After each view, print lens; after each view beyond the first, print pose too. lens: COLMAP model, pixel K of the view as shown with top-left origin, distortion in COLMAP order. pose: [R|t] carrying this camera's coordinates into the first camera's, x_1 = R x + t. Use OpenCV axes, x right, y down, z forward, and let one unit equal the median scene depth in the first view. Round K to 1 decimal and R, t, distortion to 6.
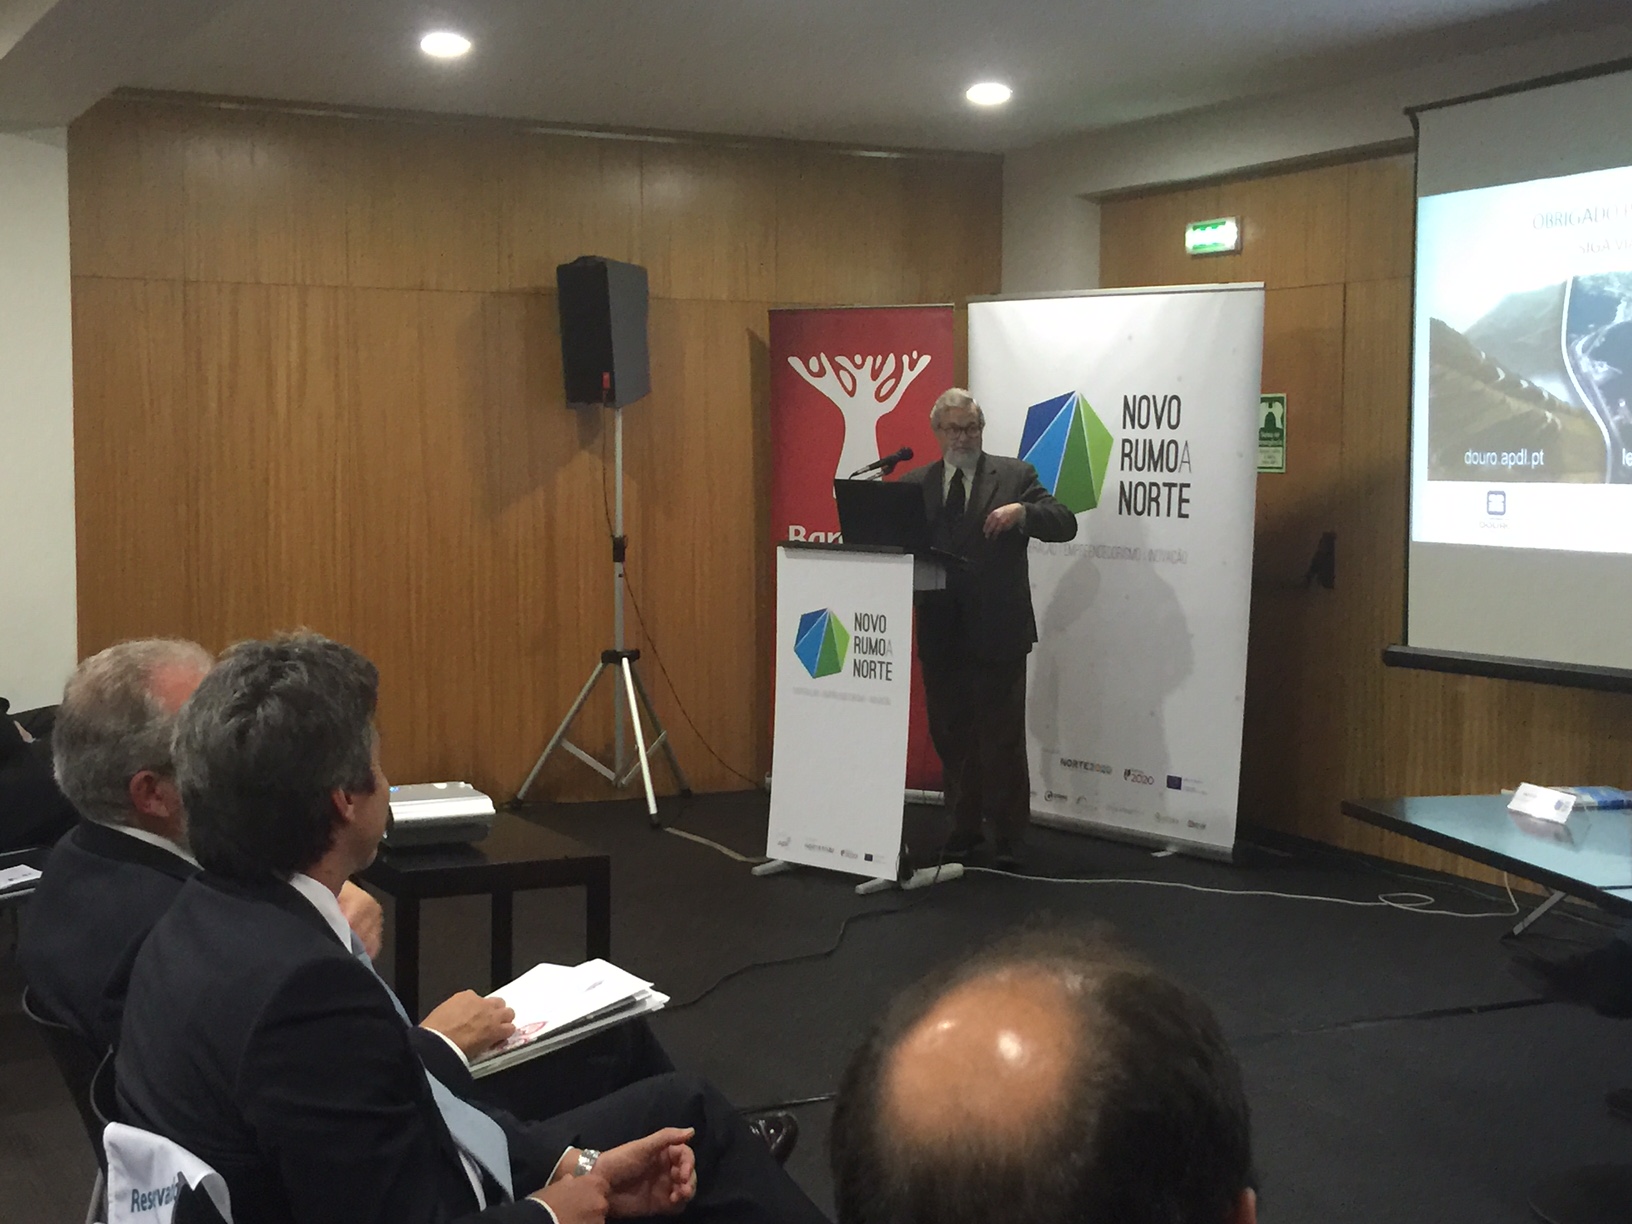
lens RADIAL K [[2326.5, 0, 815.8], [0, 2326.5, 615.0], [0, 0, 1]] dist [0.025878, 0.000000]
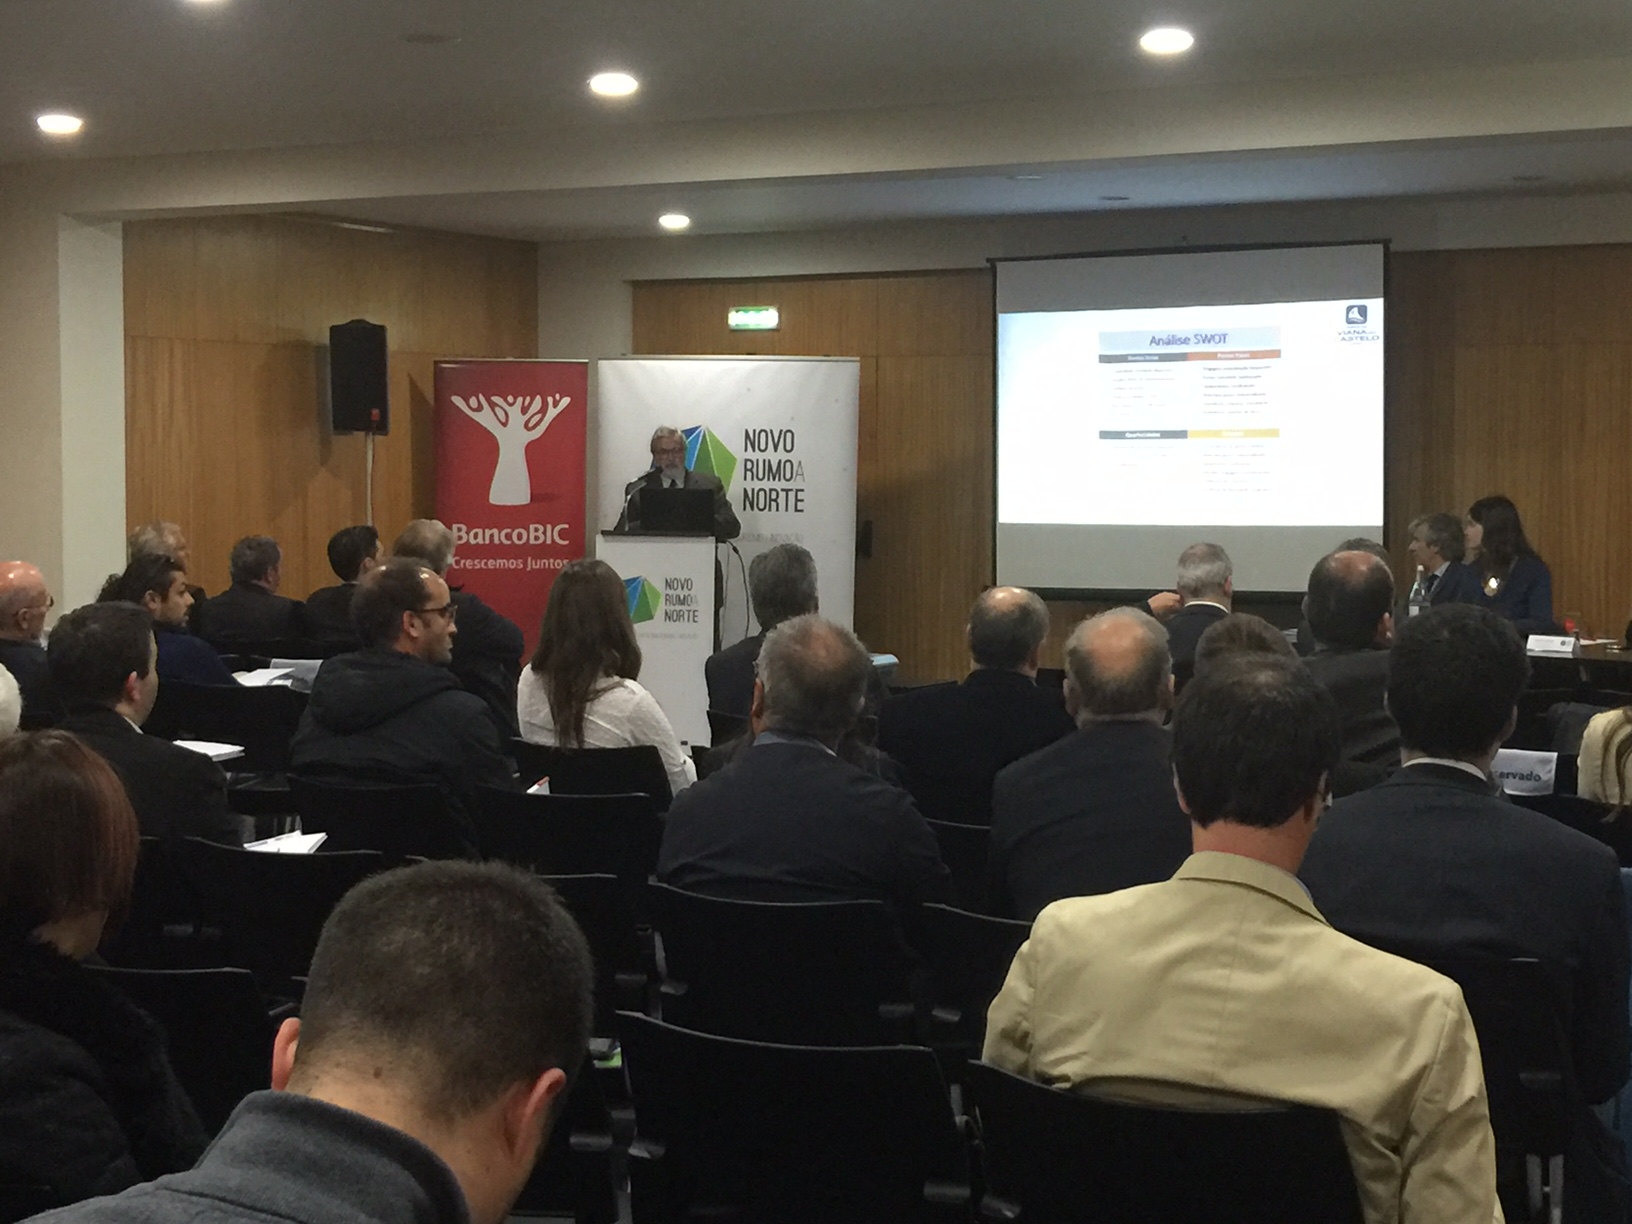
lens RADIAL K [[2691.7, 0, 815.4], [0, 2691.7, 610.6], [0, 0, 1]] dist [0.010444, 0.000000]
pose [[0.826221, -0.032431, 0.562411, -0.782809], [0.041266, 0.999144, -0.003008, 0.026050], [-0.561832, 0.025694, 0.826852, -0.414778]]
